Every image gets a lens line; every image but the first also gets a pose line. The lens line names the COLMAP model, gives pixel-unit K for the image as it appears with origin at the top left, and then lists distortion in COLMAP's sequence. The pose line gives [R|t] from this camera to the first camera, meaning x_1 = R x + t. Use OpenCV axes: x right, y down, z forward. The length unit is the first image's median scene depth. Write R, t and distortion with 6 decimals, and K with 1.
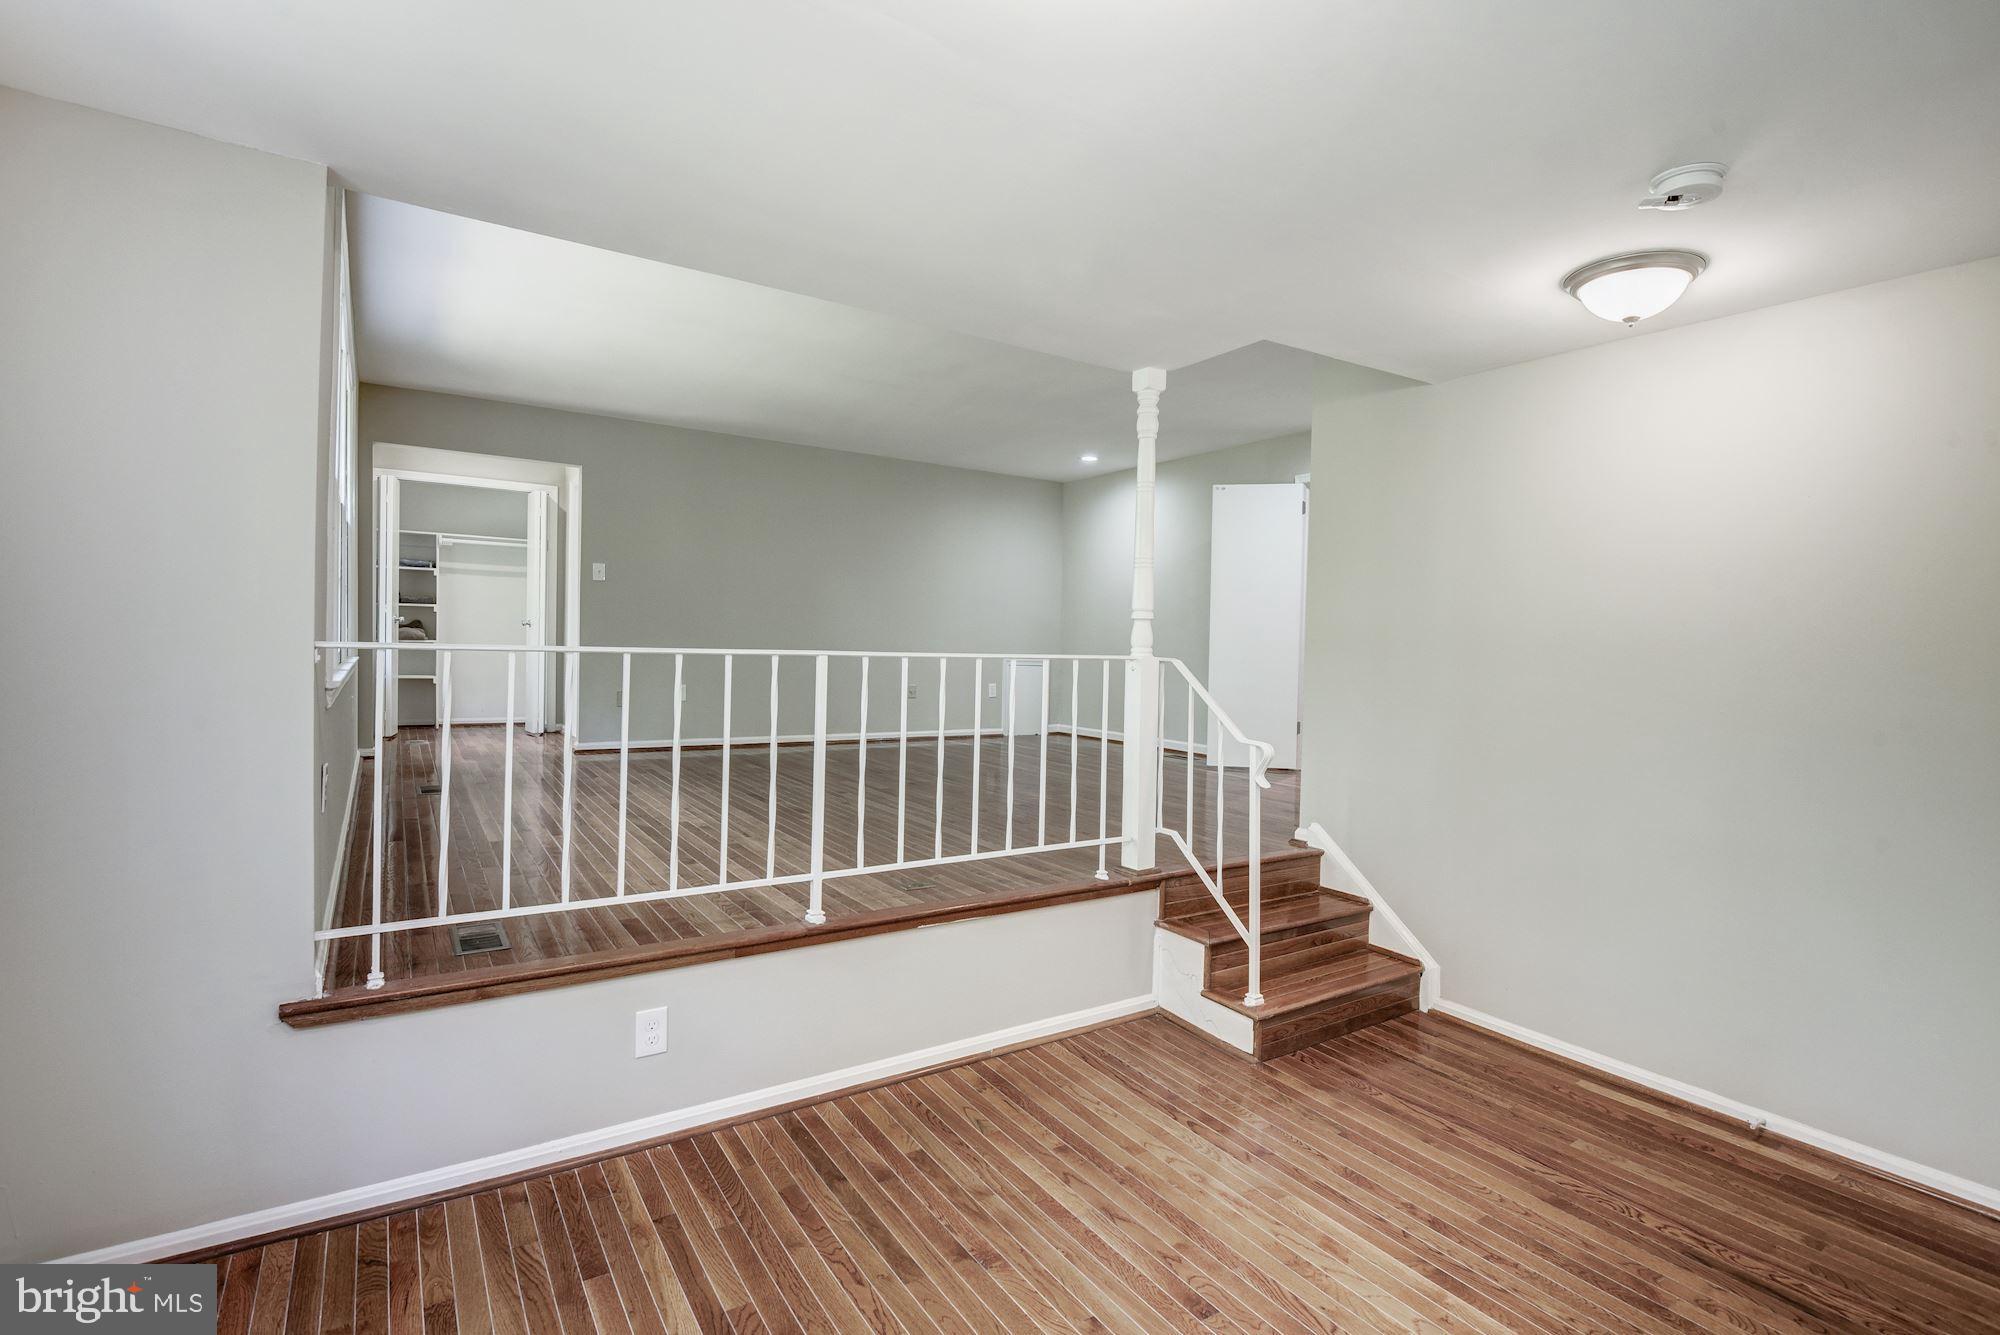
lens RADIAL K [[942.1, 0, 1019.1], [0, 942.1, 664.8], [0, 0, 1]] dist [0.016312, -0.030781]
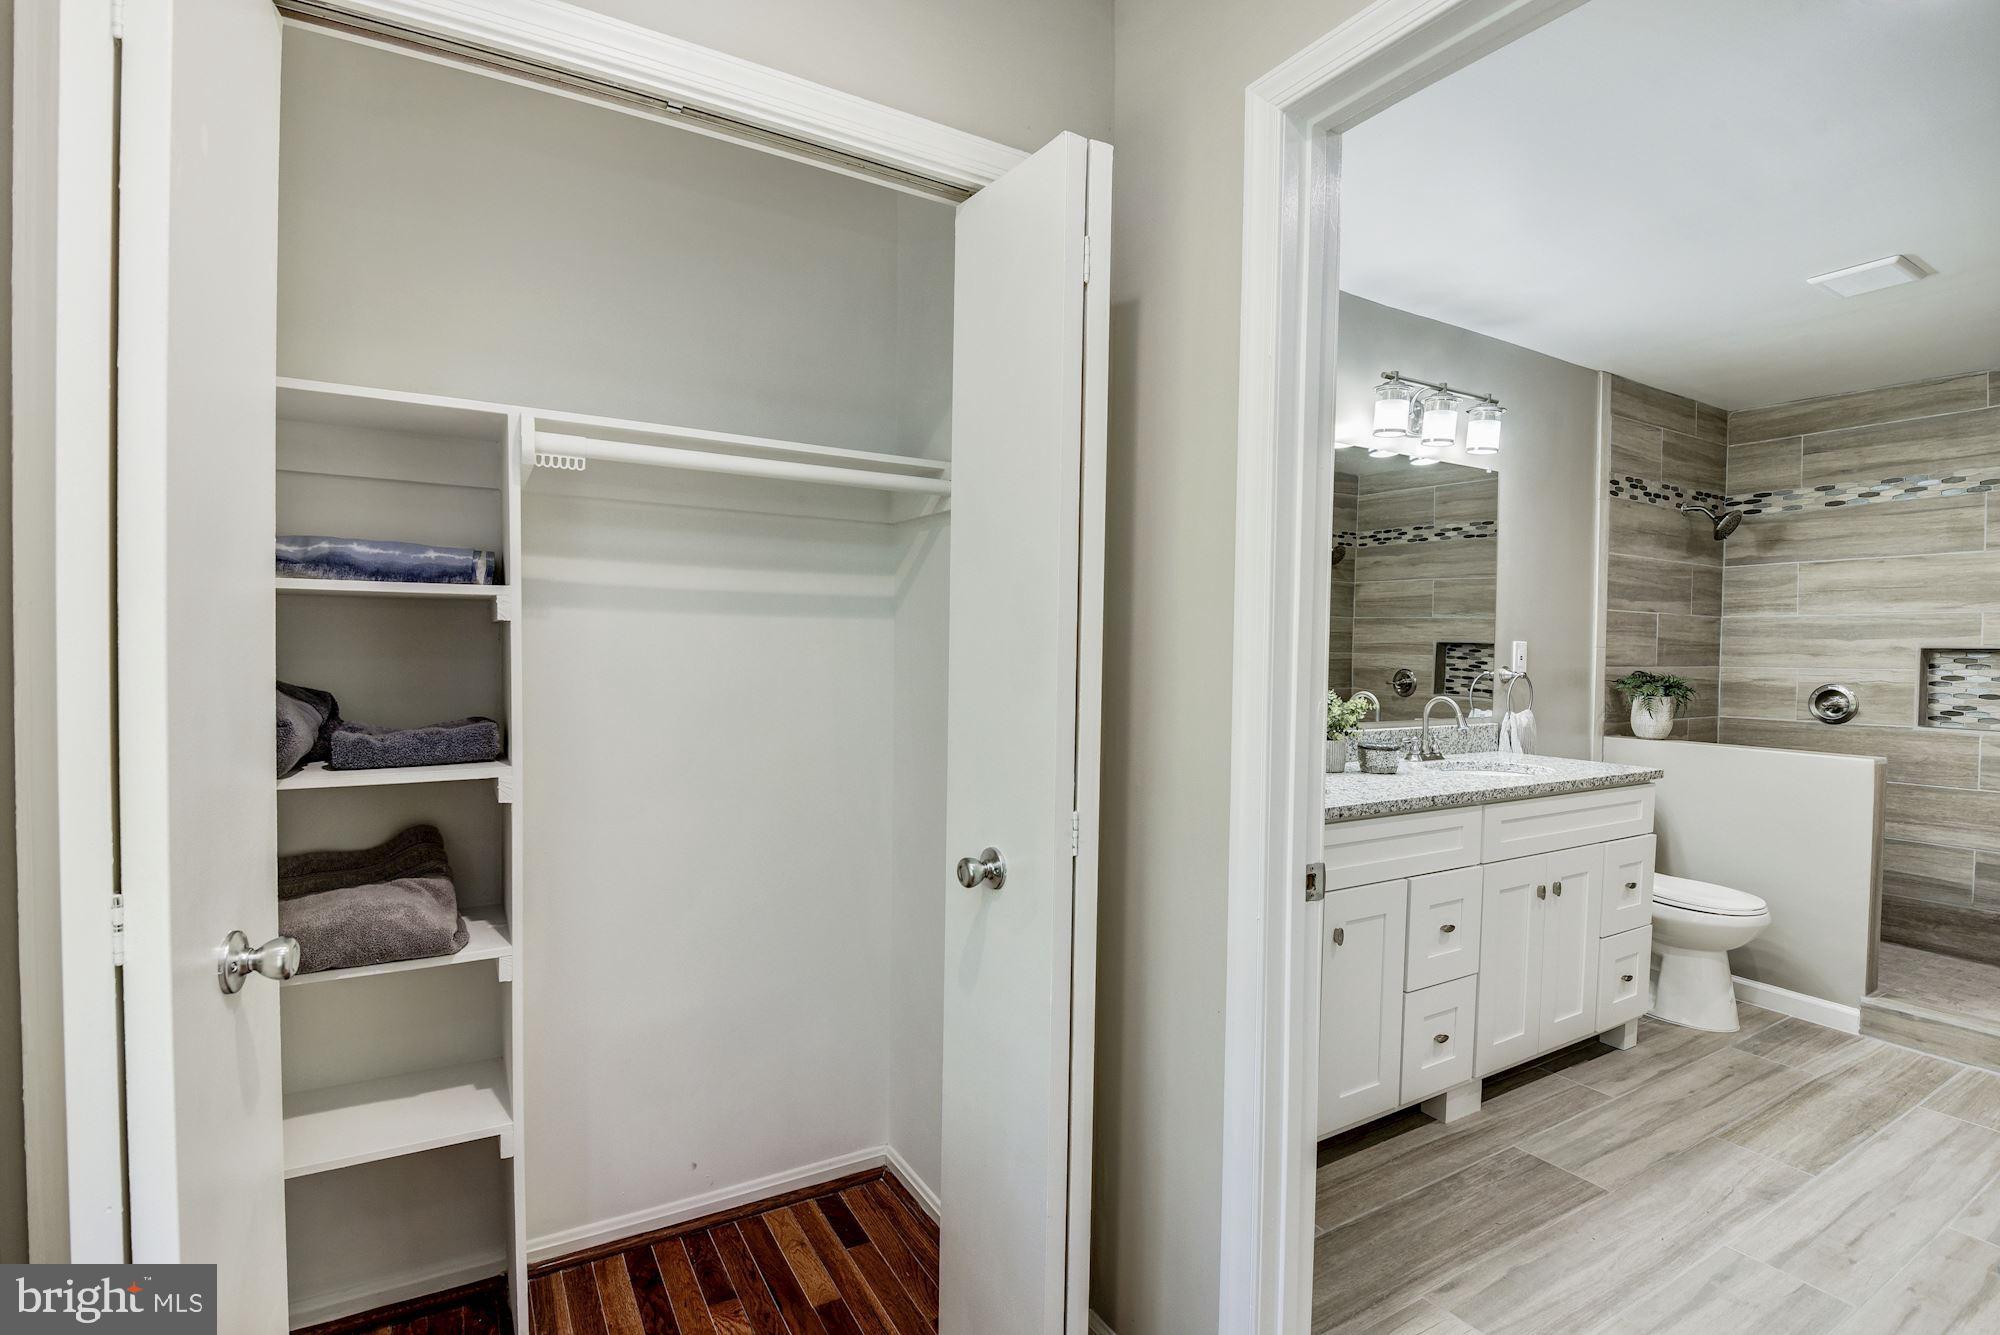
lens RADIAL K [[942.1, 0, 1019.1], [0, 942.1, 664.8], [0, 0, 1]] dist [0.016312, -0.030781]
pose [[0.997397, -0.011713, -0.071141, -1.372568], [0.010760, 0.999847, -0.013756, -0.226116], [0.071292, 0.012955, 0.997371, 2.240964]]
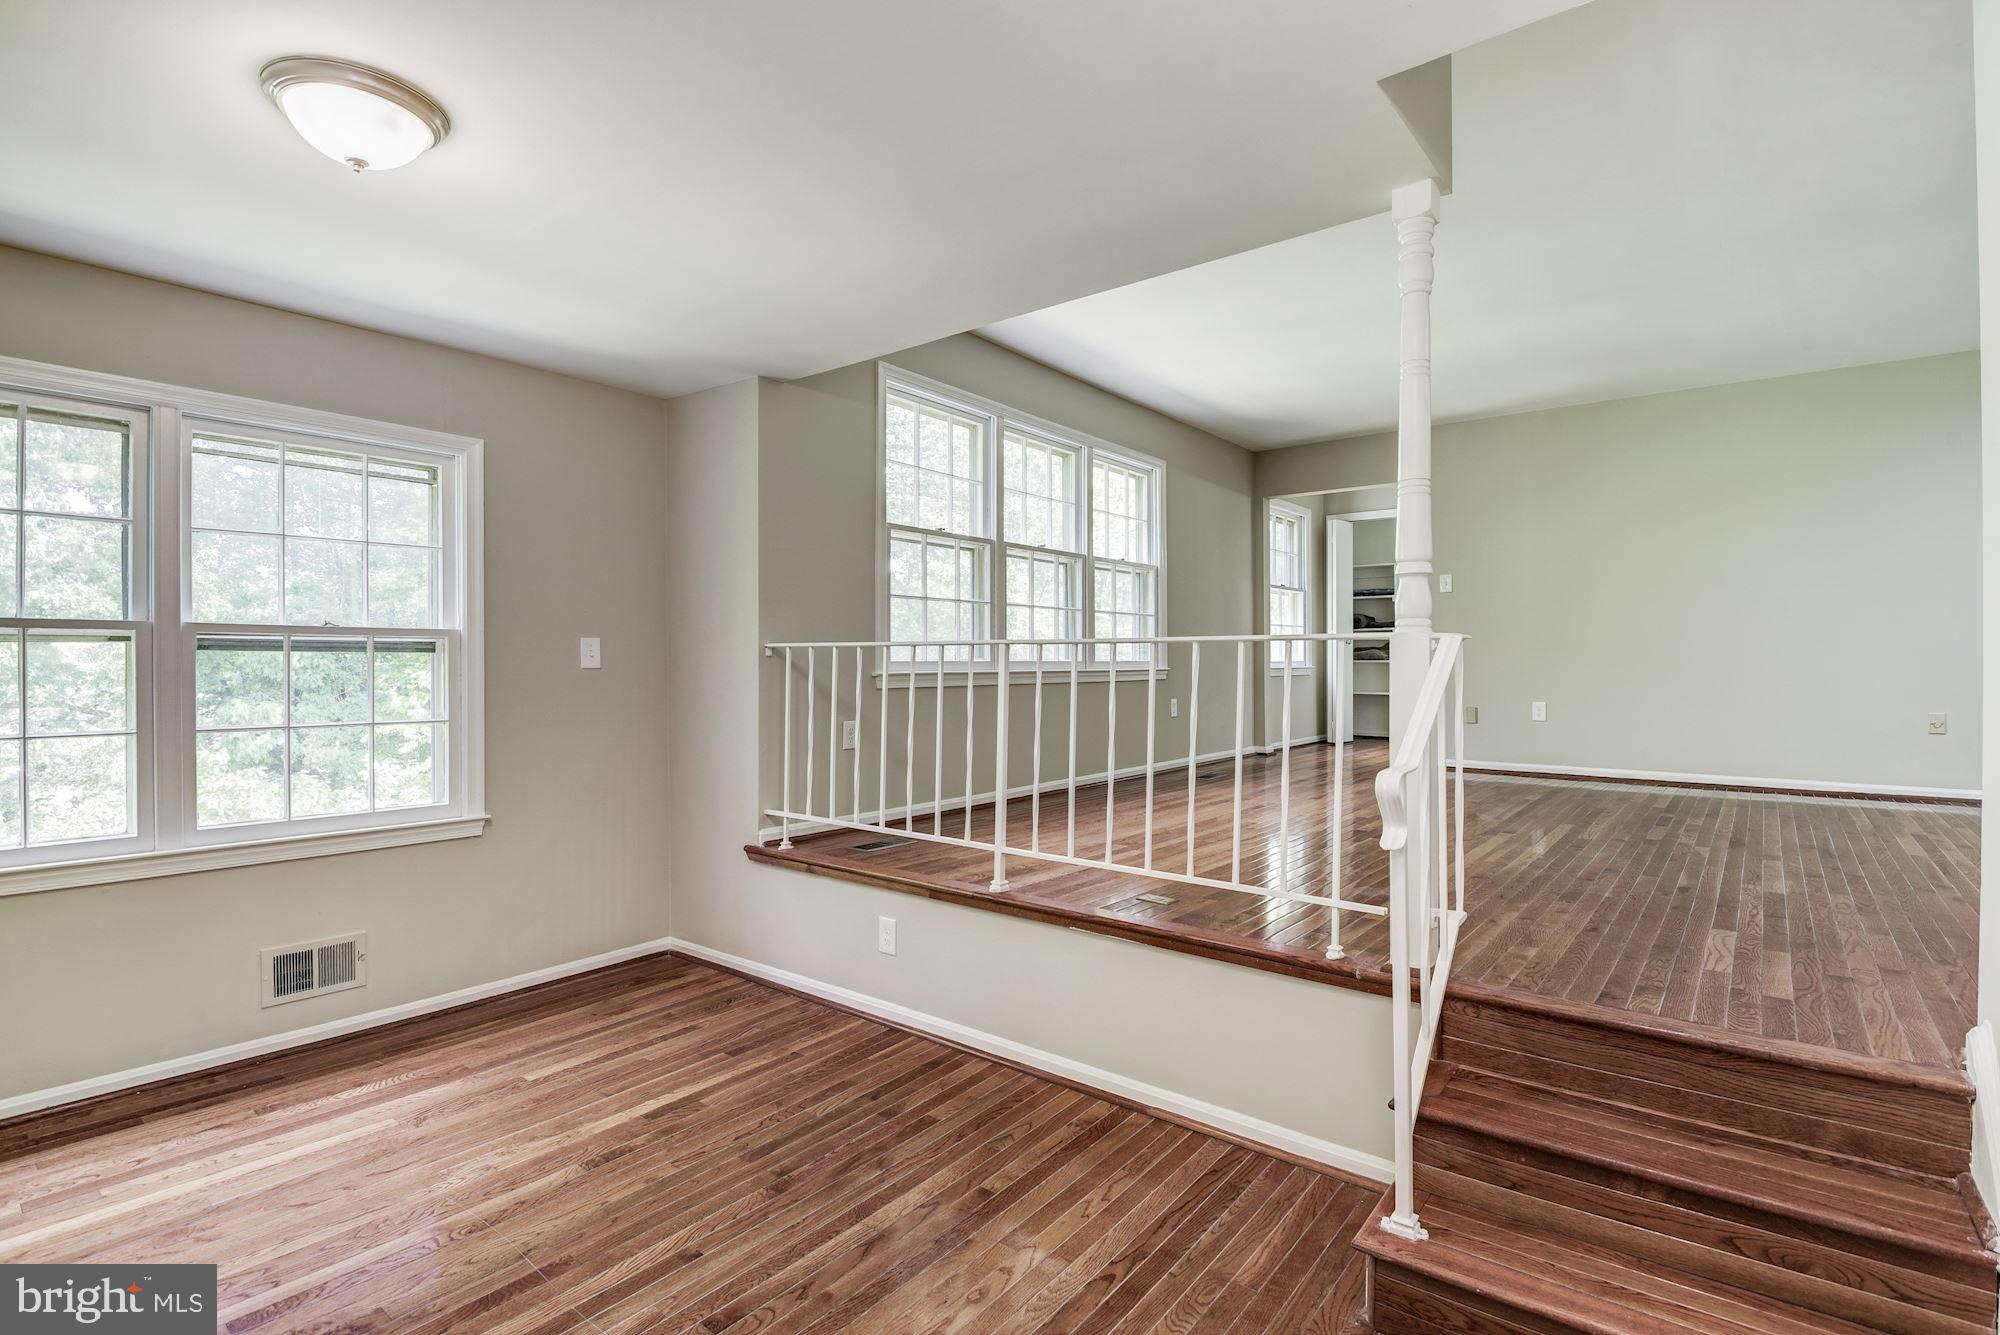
lens RADIAL K [[942.1, 0, 1019.1], [0, 942.1, 664.8], [0, 0, 1]] dist [0.016312, -0.030781]
pose [[0.315945, -0.020341, -0.948559, 0.810271], [-0.015198, 0.999533, -0.026496, 0.042117], [0.948656, 0.022788, 0.315489, 0.671959]]
